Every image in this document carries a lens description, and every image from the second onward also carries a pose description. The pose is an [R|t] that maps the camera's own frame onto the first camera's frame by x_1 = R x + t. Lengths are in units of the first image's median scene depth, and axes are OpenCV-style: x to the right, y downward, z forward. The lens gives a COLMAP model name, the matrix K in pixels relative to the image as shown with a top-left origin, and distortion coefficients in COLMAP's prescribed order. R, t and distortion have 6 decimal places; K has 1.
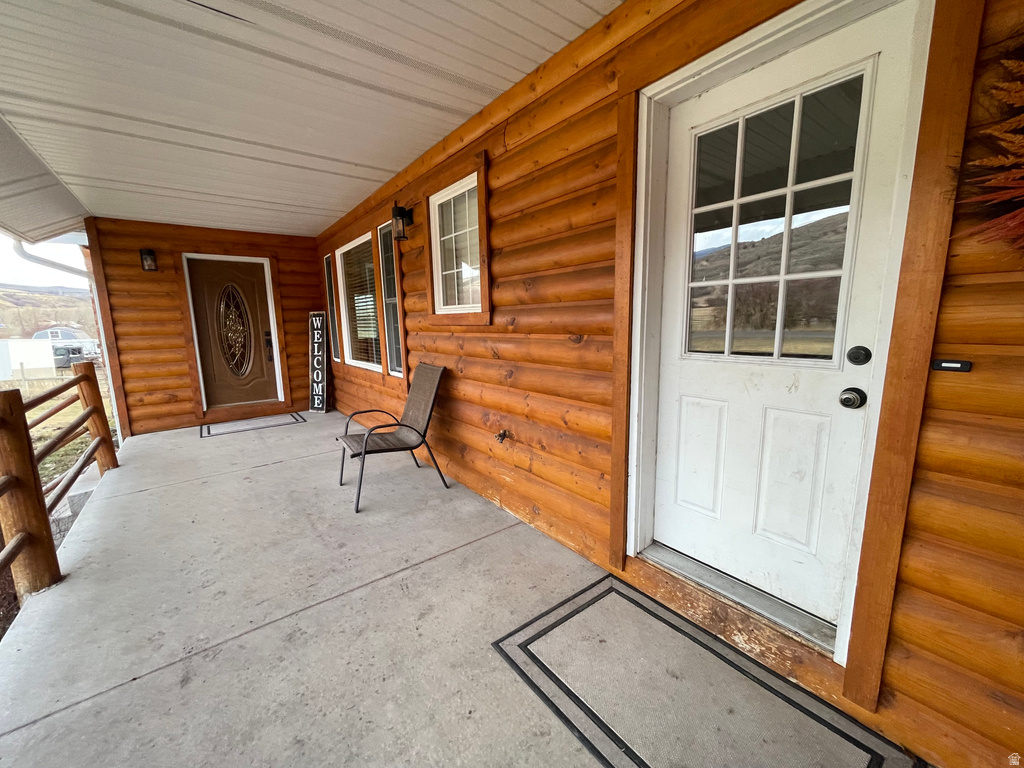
lens RADIAL K [[411.4, 0, 509.1], [0, 411.4, 387.8], [0, 0, 1]] dist [0.002321, -0.000493]
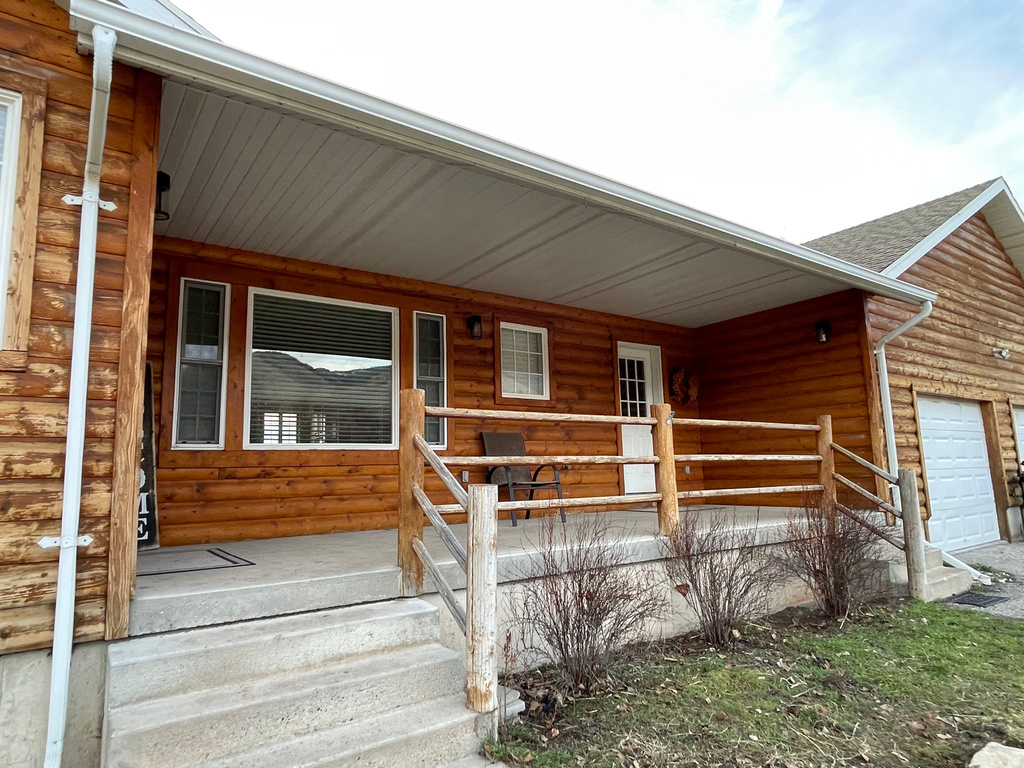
lens RADIAL K [[613.9, 0, 508.0], [0, 613.9, 385.0], [0, 0, 1]] dist [0.010854, -0.000573]
pose [[0.028818, 0.158417, 0.986952, -2.591026], [0.189356, 0.968619, -0.161004, 0.140001], [-0.981486, 0.191525, -0.002084, 1.118305]]
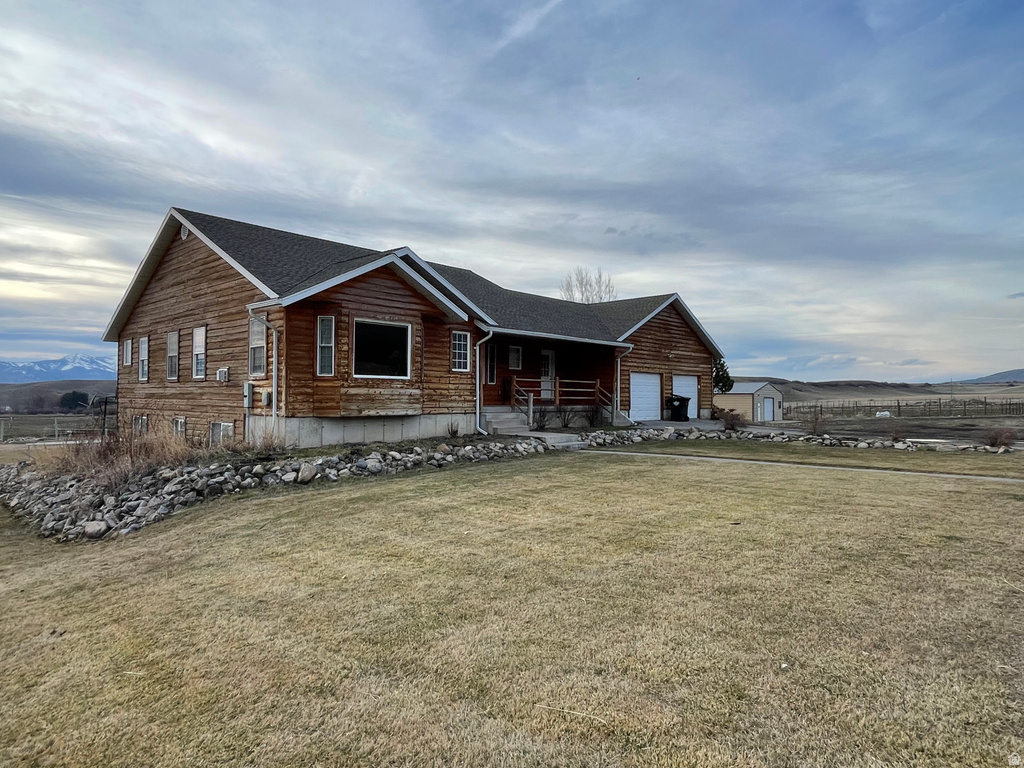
lens RADIAL K [[613.9, 0, 516.8], [0, 613.9, 386.0], [0, 0, 1]] dist [0.010854, -0.000573]
pose [[-0.184858, 0.037034, 0.982067, -4.465904], [0.161109, 0.986913, -0.006890, 0.119180], [-0.969470, 0.156946, -0.188405, 1.621088]]
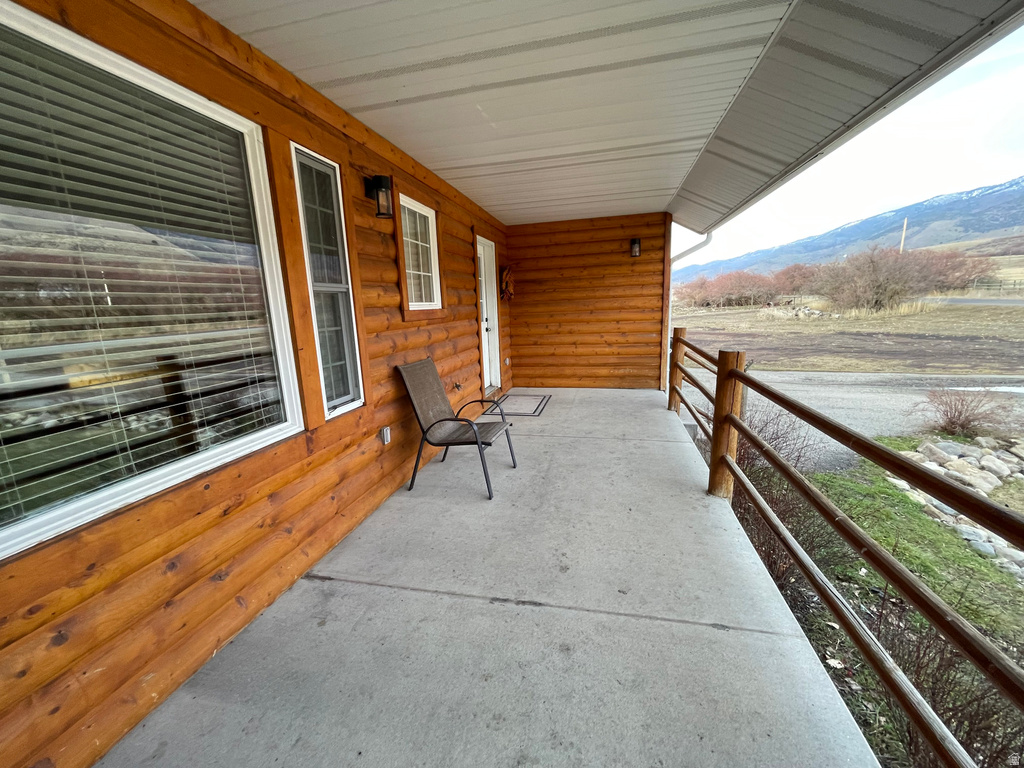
lens RADIAL K [[411.4, 0, 512.9], [0, 411.4, 382.2], [0, 0, 1]] dist [0.002321, -0.000493]
pose [[-0.642420, -0.102325, 0.759491, -1.277882], [0.175335, 0.945134, 0.275645, -0.279160], [-0.746026, 0.310245, -0.589232, 1.659588]]
